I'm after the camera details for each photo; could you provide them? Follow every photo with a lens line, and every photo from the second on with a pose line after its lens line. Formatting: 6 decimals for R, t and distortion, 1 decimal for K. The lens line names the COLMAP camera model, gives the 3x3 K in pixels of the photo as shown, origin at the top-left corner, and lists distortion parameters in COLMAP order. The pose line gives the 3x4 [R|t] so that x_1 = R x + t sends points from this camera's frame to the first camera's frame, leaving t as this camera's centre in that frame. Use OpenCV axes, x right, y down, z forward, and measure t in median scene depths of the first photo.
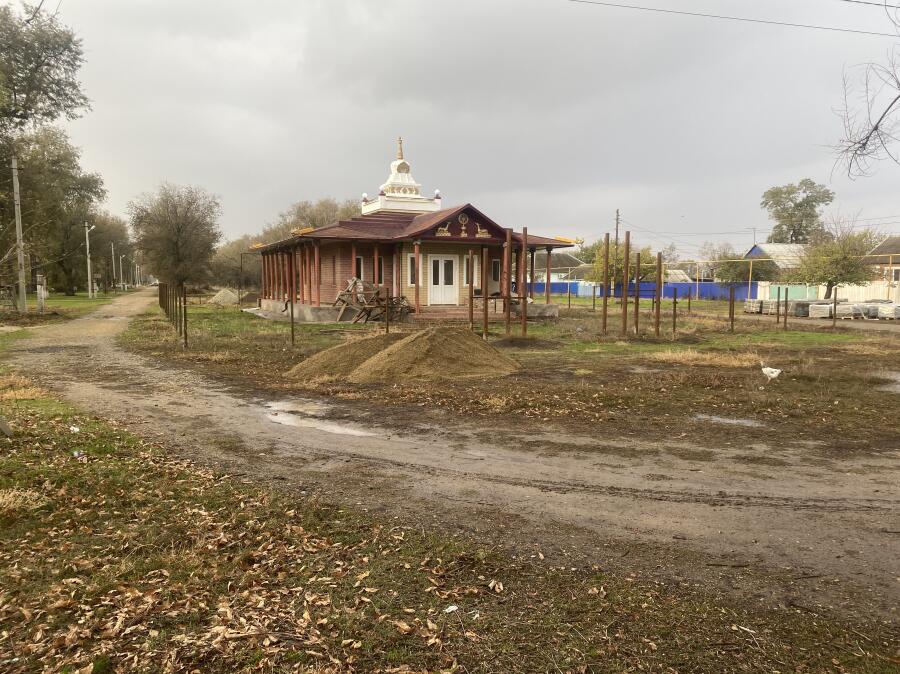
lens RADIAL K [[678.3, 0, 459.4], [0, 678.3, 340.0], [0, 0, 1]] dist [0.068319, -0.081127]
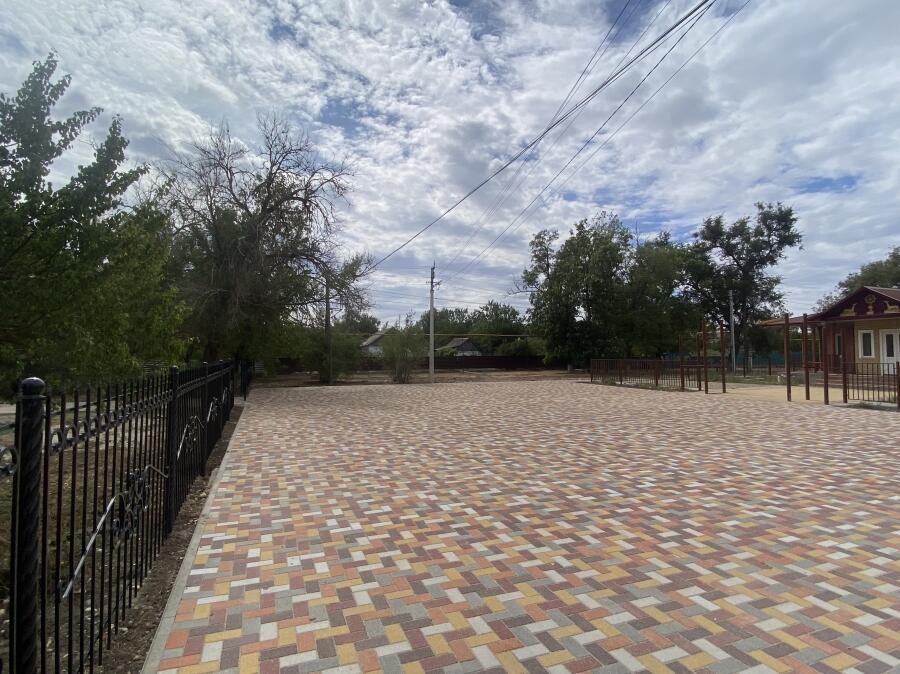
lens RADIAL K [[478.6, 0, 450.0], [0, 478.6, 325.9], [0, 0, 1]] dist [0.050119, -0.047670]
pose [[-0.040842, -0.061483, -0.997272, 0.768090], [-0.079607, 0.995132, -0.058091, -0.028202], [0.995989, 0.077017, -0.045537, 0.311981]]
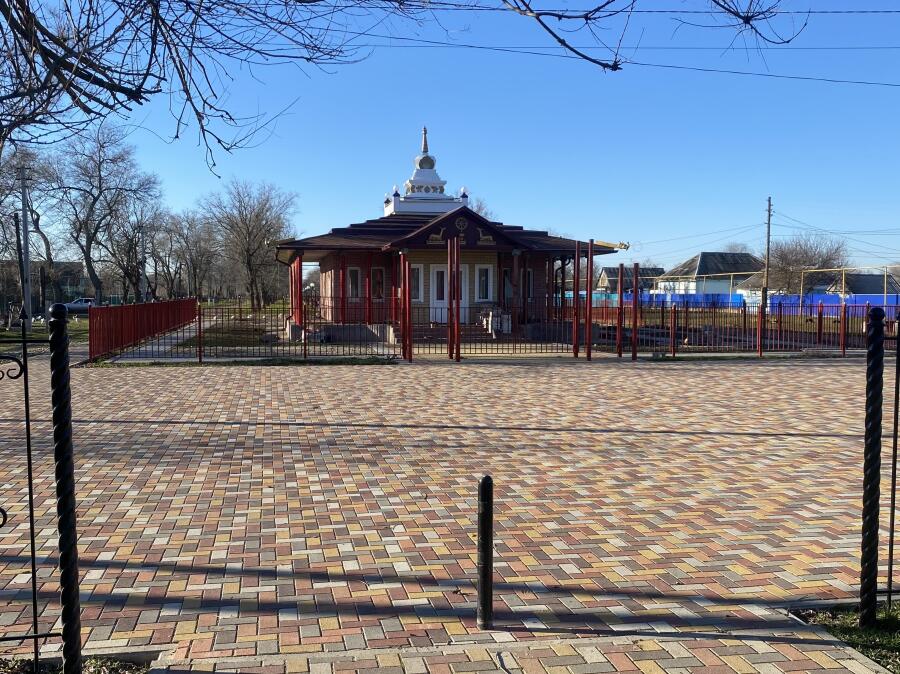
lens RADIAL K [[902.8, 0, 446.4], [0, 902.8, 339.8], [0, 0, 1]] dist [0.105534, -0.261781]
pose [[0.974184, 0.008486, -0.225594, 0.225781], [-0.015897, 0.999391, -0.031052, 0.004210], [0.225193, 0.033837, 0.973726, -0.102952]]
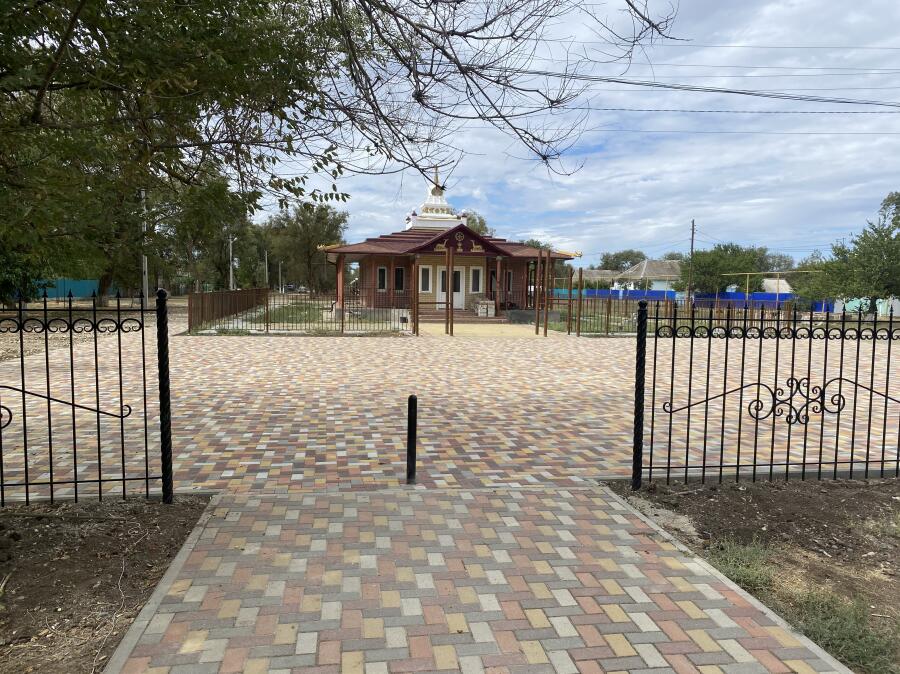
lens RADIAL K [[682.0, 0, 454.7], [0, 682.0, 331.0], [0, 0, 1]] dist [0.054291, -0.082803]
pose [[0.972346, 0.027221, -0.231954, 0.254309], [-0.032290, 0.999315, -0.018083, 0.007002], [0.231303, 0.025073, 0.972559, -0.139532]]
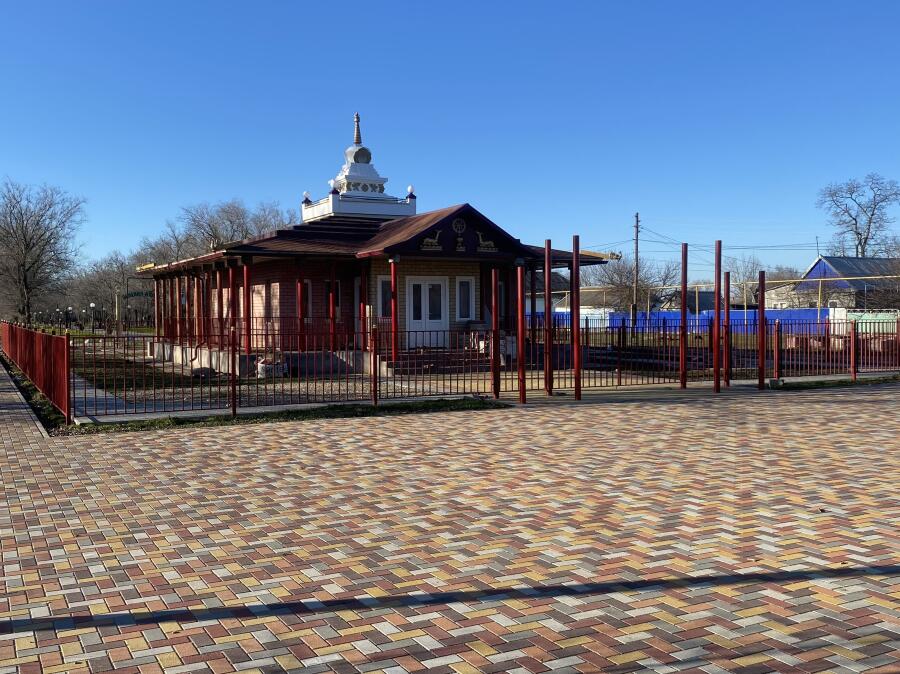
lens RADIAL K [[902.8, 0, 446.4], [0, 902.8, 339.8], [0, 0, 1]] dist [0.105534, -0.261781]
pose [[0.998652, -0.014443, 0.049852, -0.050432], [0.017134, 0.998395, -0.053971, -0.009585], [-0.048993, 0.054752, 0.997297, 0.072404]]
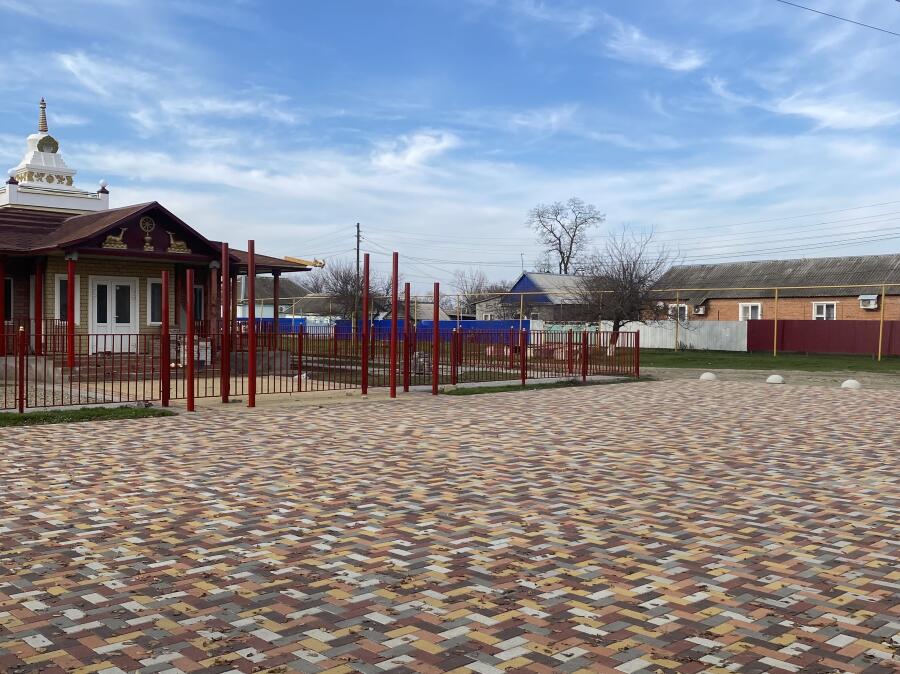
lens RADIAL K [[902.8, 0, 446.4], [0, 902.8, 339.8], [0, 0, 1]] dist [0.105534, -0.261781]
pose [[0.944445, -0.002036, 0.328663, -0.009878], [0.021738, 0.998178, -0.056281, -0.008210], [-0.327949, 0.060299, 0.942769, 0.064260]]
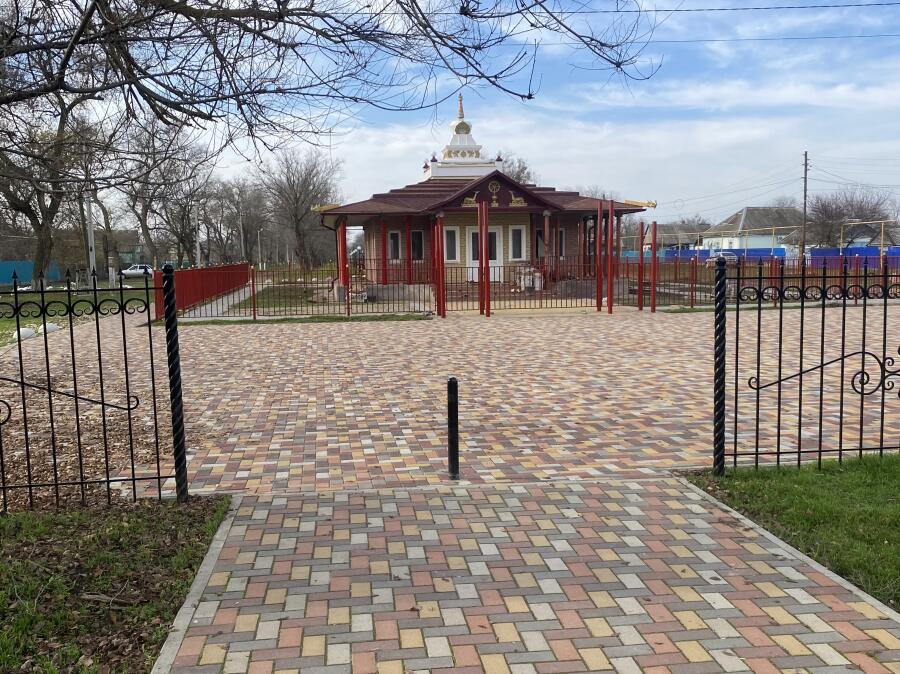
lens RADIAL K [[902.8, 0, 446.4], [0, 902.8, 339.8], [0, 0, 1]] dist [0.105534, -0.261781]
pose [[0.960507, 0.004222, -0.278224, 0.258468], [-0.000807, 0.999923, 0.012388, 0.010139], [0.278255, -0.011674, 0.960436, -0.166636]]
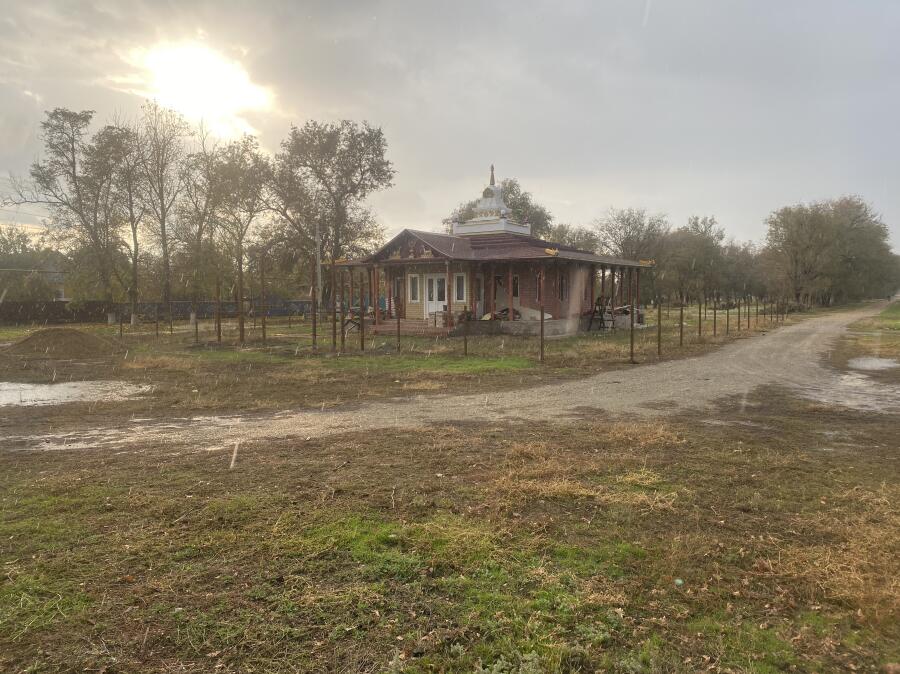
lens RADIAL K [[681.8, 0, 446.2], [0, 681.8, 336.3], [0, 0, 1]] dist [0.053918, -0.084715]
pose [[0.560918, 0.041814, -0.826815, 0.880077], [-0.062377, 0.998019, 0.008155, -0.033015], [0.825518, 0.047000, 0.562415, 0.384290]]
